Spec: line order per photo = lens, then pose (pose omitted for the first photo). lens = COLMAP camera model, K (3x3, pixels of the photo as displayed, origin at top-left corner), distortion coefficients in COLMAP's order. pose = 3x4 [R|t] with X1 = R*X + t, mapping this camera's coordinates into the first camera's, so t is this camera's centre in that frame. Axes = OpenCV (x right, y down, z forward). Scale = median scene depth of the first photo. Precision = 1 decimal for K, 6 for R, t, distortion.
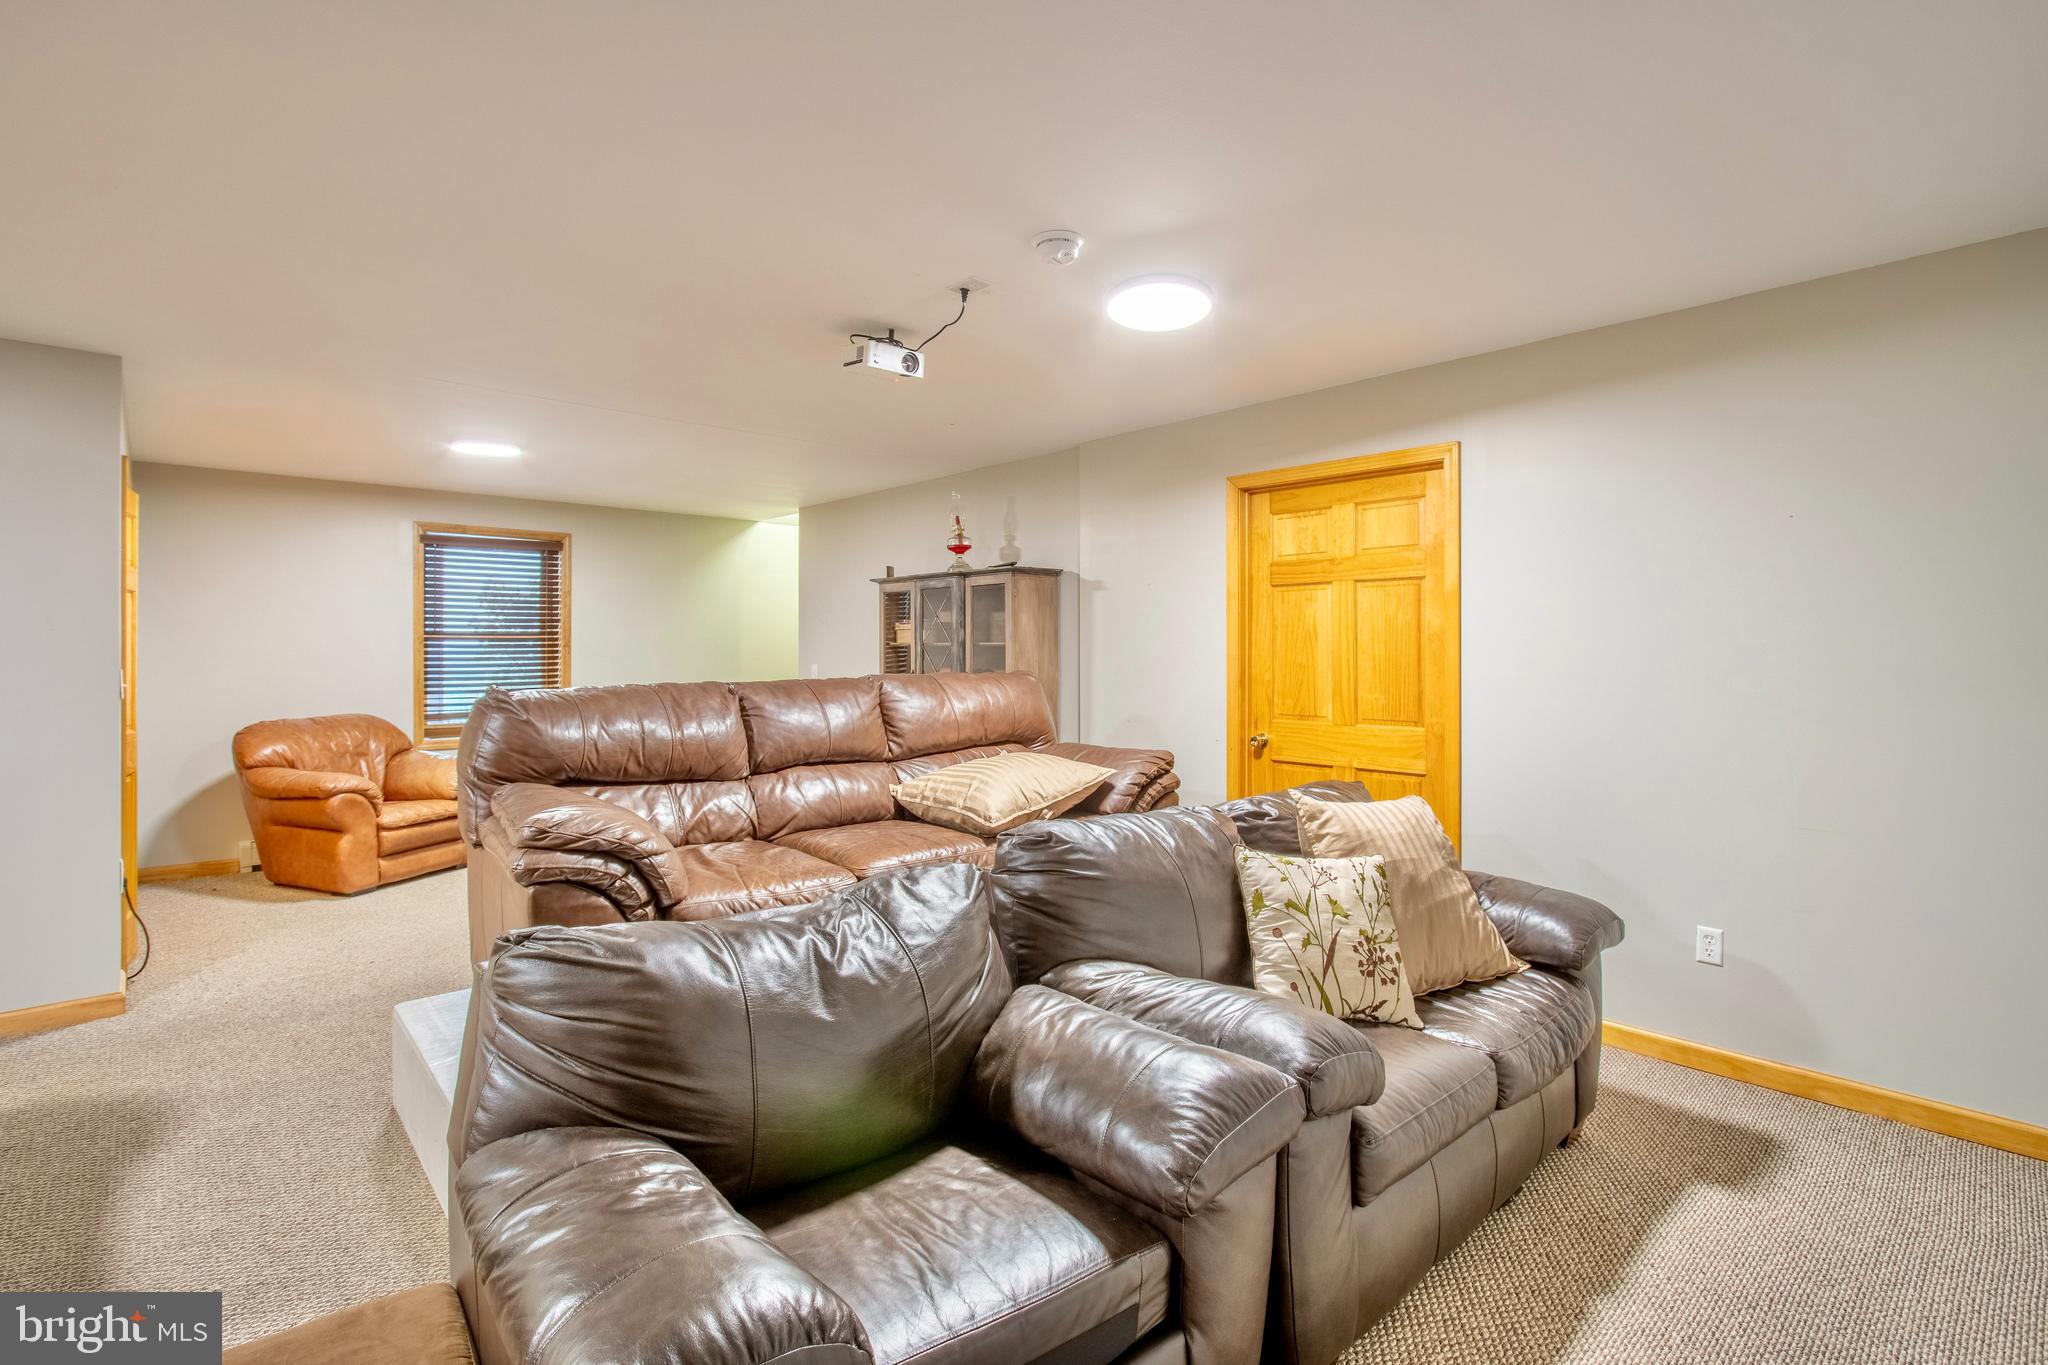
lens RADIAL K [[956.6, 0, 1025.2], [0, 956.6, 654.0], [0, 0, 1]] dist [-0.020610, 0.003704]
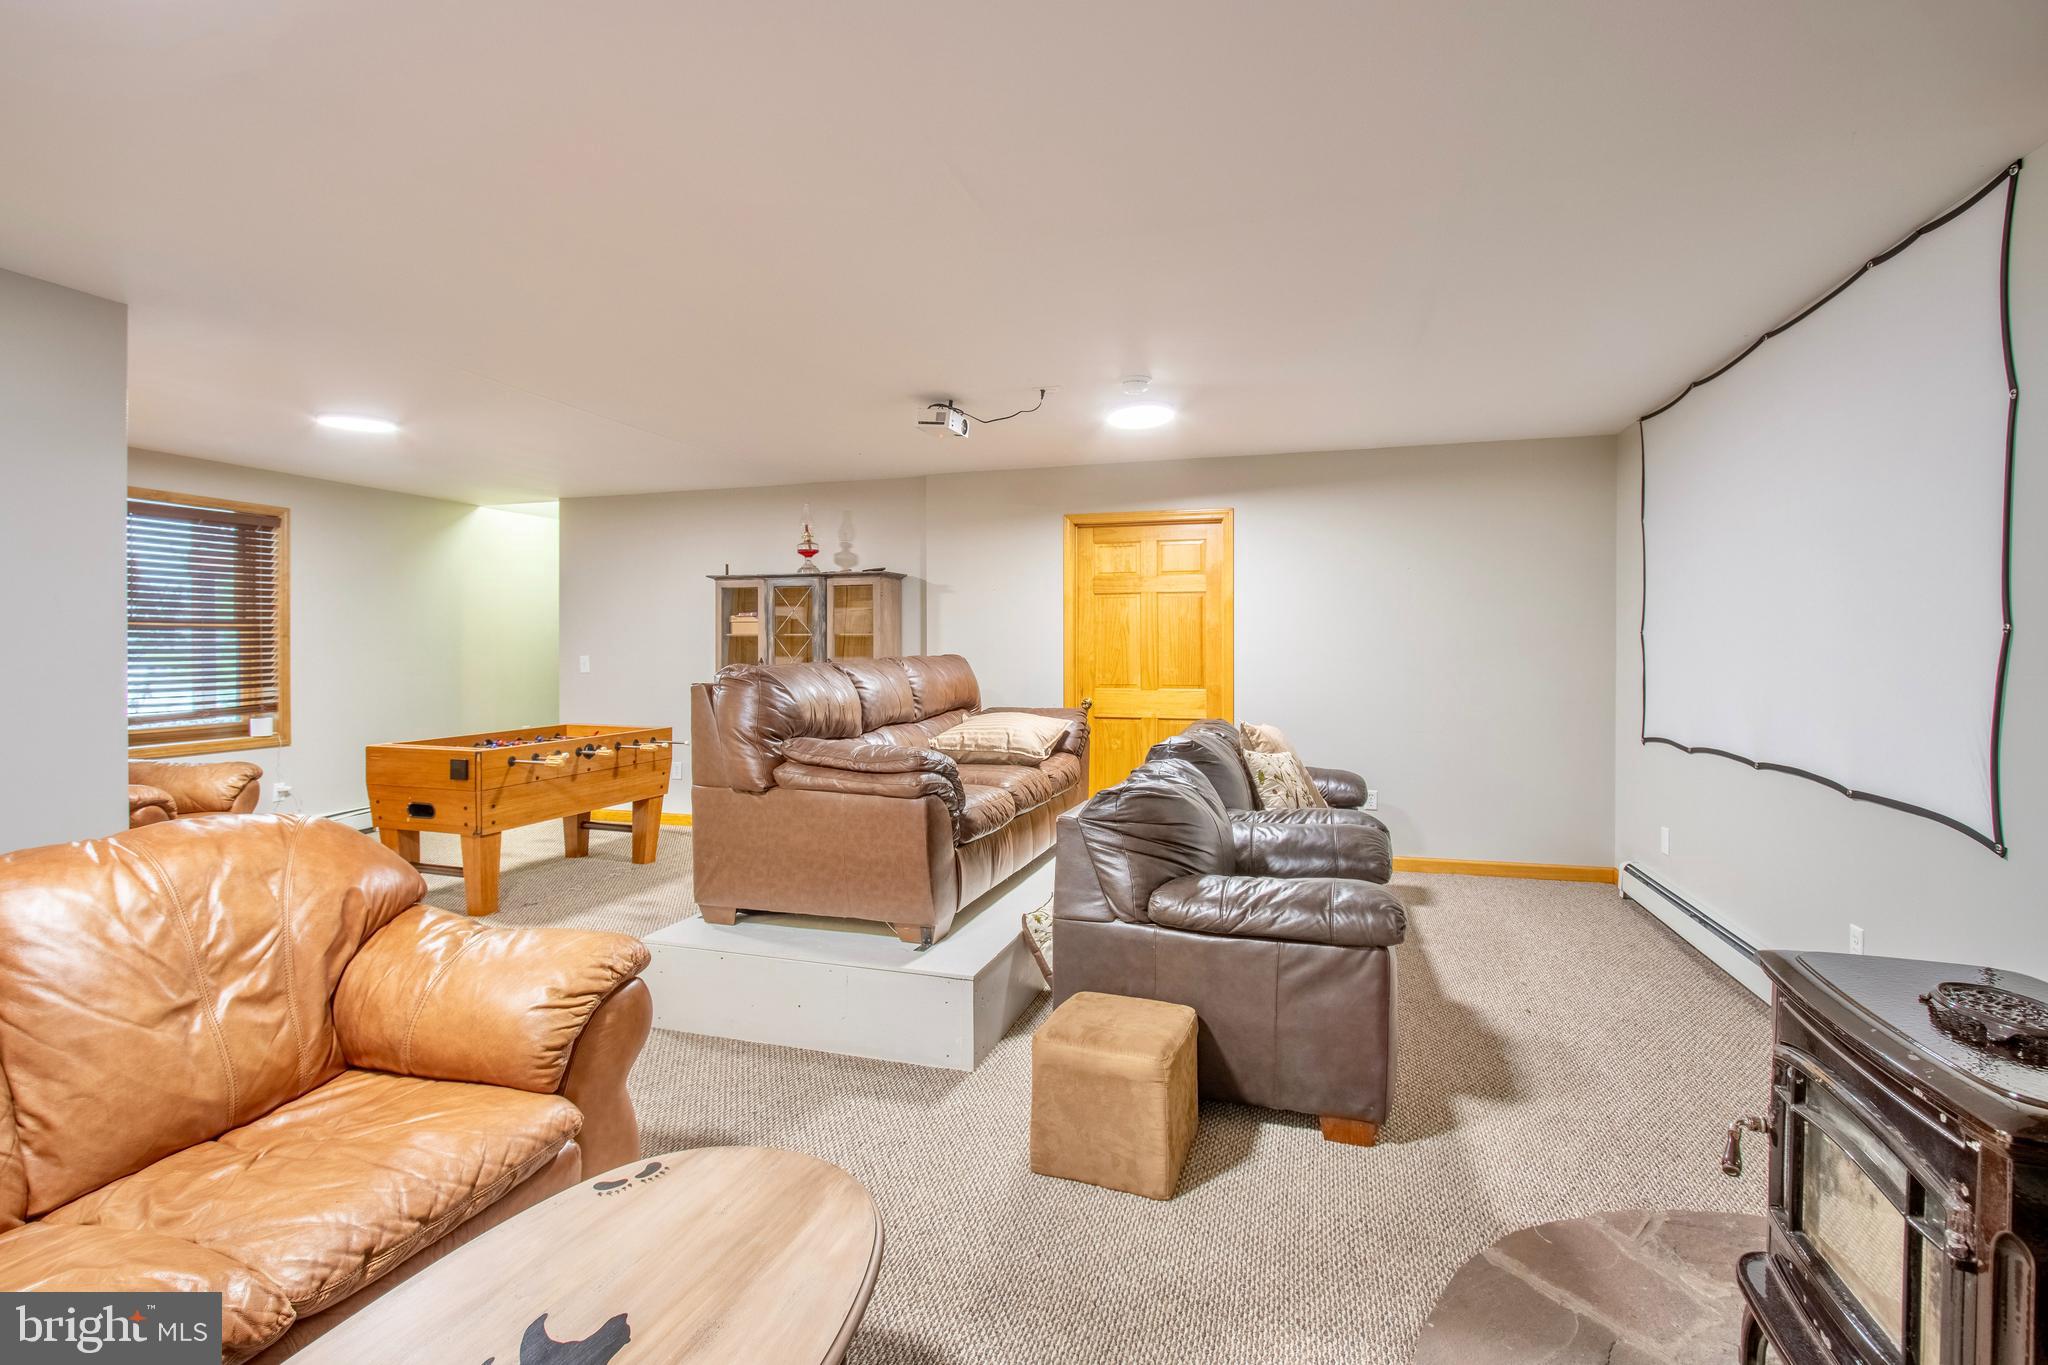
lens RADIAL K [[956.6, 0, 1011.9], [0, 956.6, 652.3], [0, 0, 1]] dist [-0.020610, 0.003704]
pose [[0.864227, -0.004434, 0.503082, -0.555057], [0.003385, 0.999990, 0.002999, 0.010528], [-0.503091, -0.000889, 0.864233, -0.161761]]
